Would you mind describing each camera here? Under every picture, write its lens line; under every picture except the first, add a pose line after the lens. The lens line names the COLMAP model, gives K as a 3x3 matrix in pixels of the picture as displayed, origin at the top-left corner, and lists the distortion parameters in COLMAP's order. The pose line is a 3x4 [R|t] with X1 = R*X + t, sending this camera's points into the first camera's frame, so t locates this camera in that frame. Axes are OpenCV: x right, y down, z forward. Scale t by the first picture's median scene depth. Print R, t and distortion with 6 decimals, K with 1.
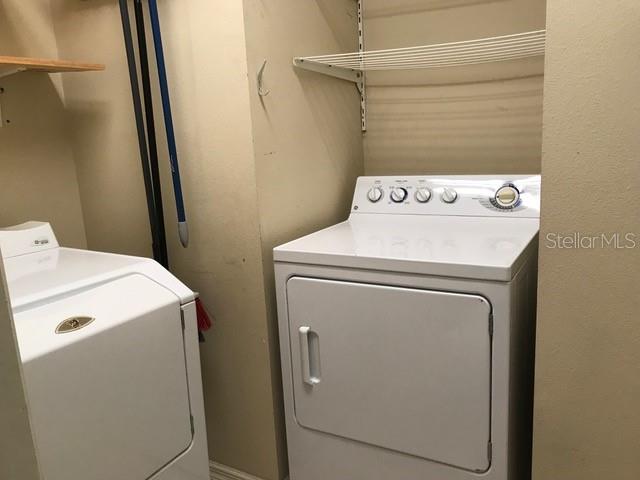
lens RADIAL K [[526.4, 0, 320.0], [0, 526.4, 240.0], [0, 0, 1]] dist [0.074545, -0.095485]
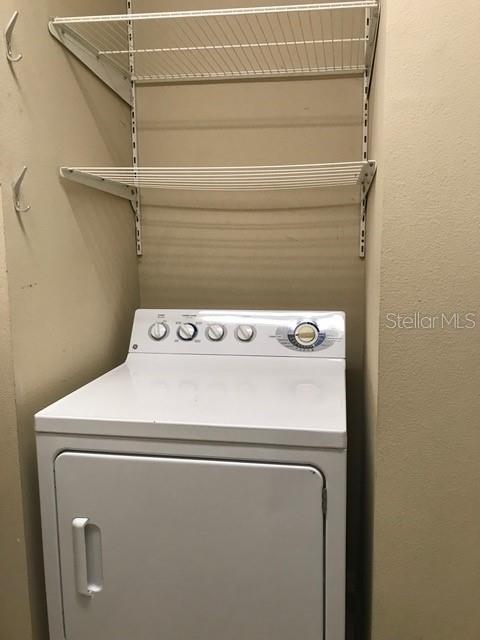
lens RADIAL K [[526.4, 0, 244.1], [0, 526.4, 310.9], [0, 0, 1]] dist [0.074545, -0.095485]
pose [[0.944694, -0.005673, 0.327905, -0.048883], [0.031579, 0.996778, -0.073734, -0.057388], [-0.326430, 0.080011, 0.941829, 0.167248]]
